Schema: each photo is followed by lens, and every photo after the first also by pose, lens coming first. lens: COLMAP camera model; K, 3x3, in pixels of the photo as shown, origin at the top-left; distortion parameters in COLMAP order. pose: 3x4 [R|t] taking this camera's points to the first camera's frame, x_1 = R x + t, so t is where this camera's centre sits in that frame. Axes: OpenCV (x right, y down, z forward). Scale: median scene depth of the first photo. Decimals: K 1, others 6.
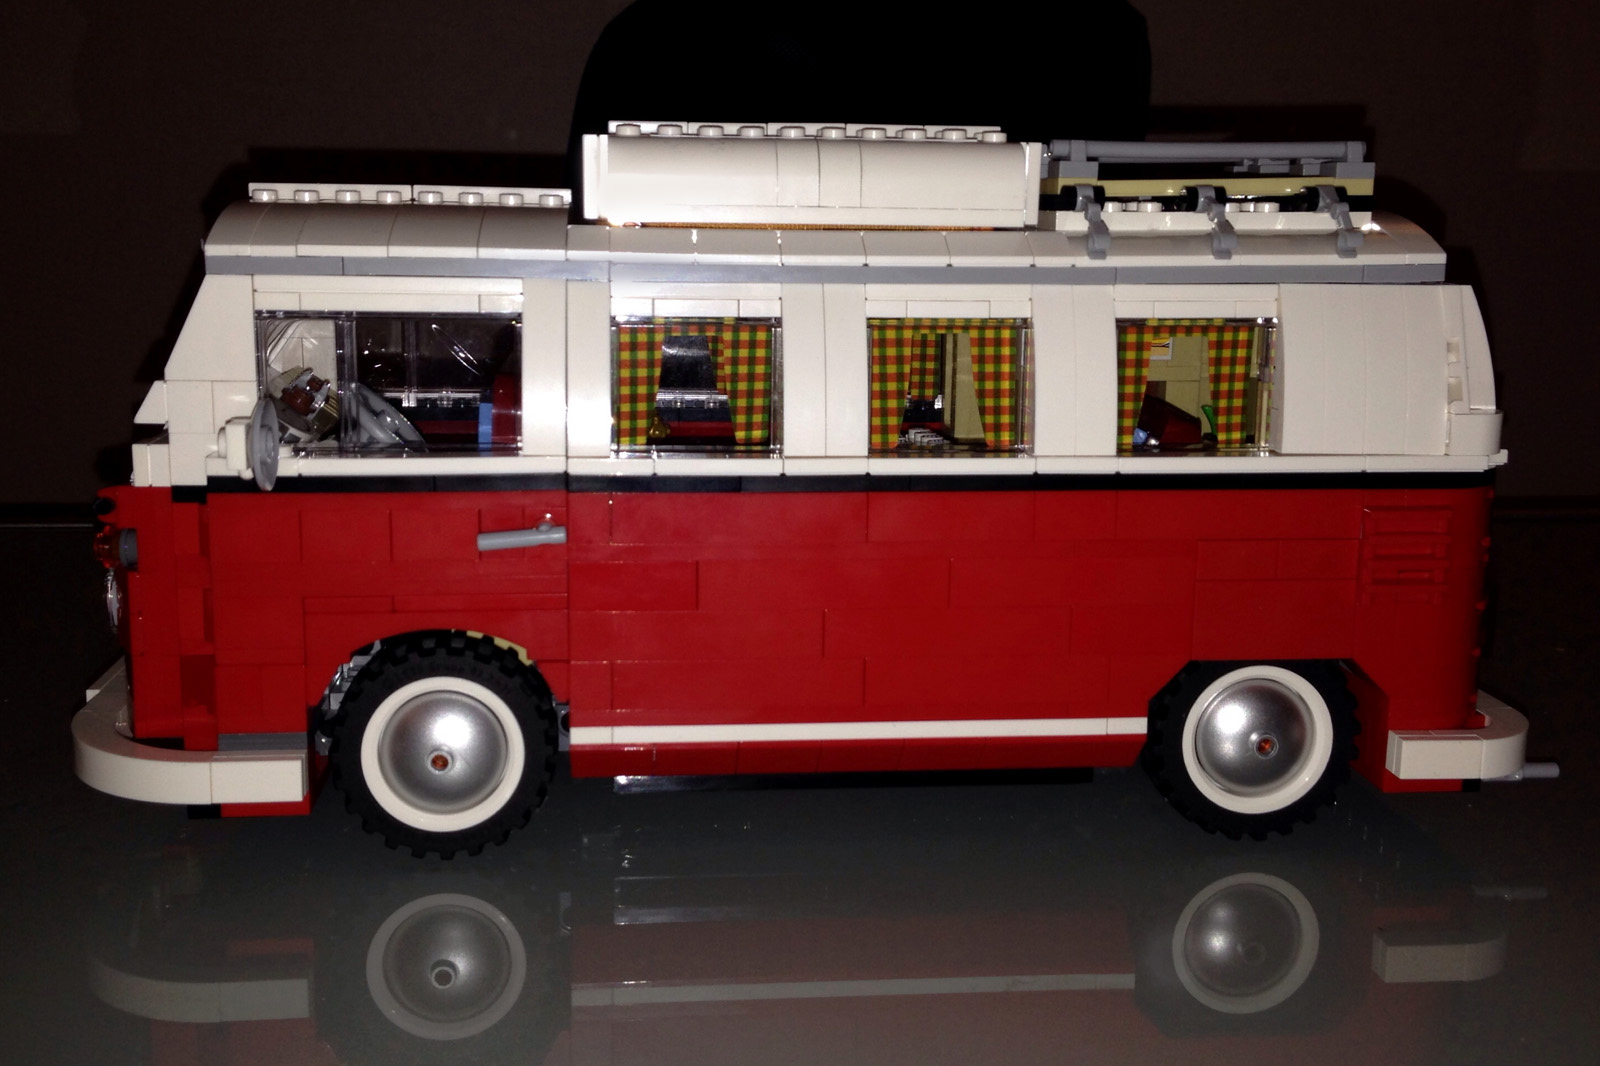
lens RADIAL K [[1556.0, 0, 800.0], [0, 1556.0, 533.0], [0, 0, 1]] dist [-0.000667, 0.627265]
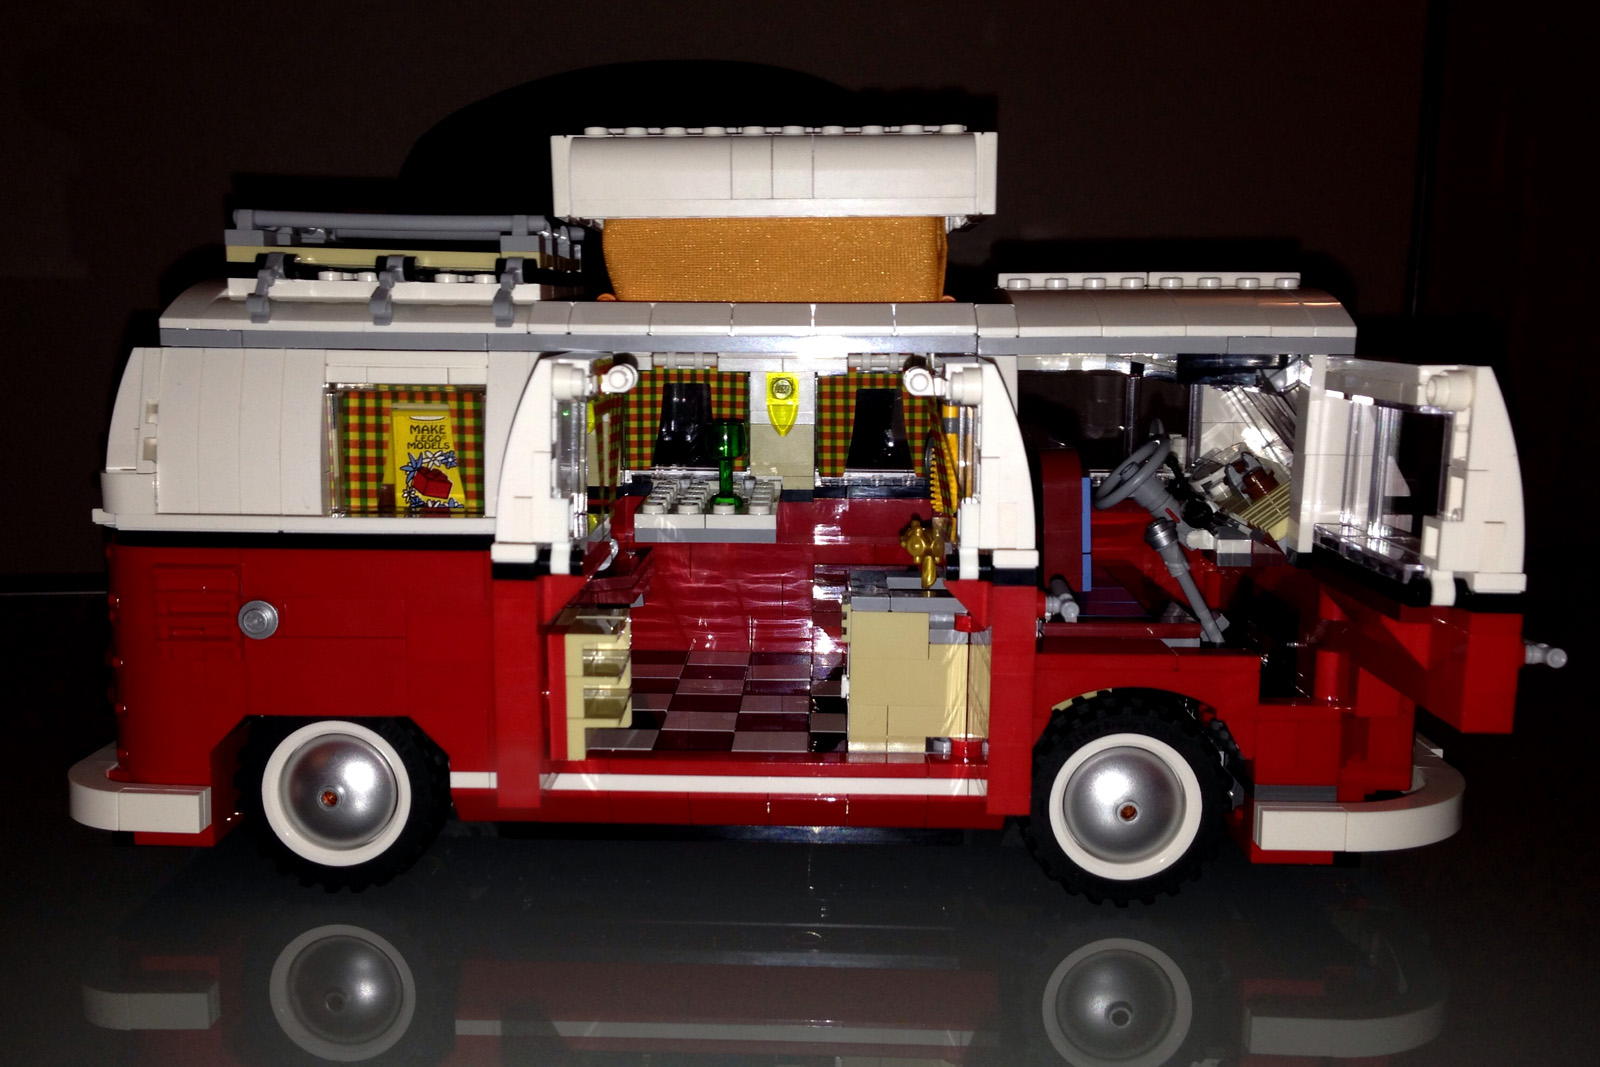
lens RADIAL K [[1485.7, 0, 799.6], [0, 1485.7, 581.6], [0, 0, 1]] dist [0.112639, -0.003315]
pose [[0.990155, 0.015495, -0.139113, 0.224493], [-0.016697, 0.999833, -0.007477, -0.001297], [0.138974, 0.009727, 0.990248, 0.020576]]
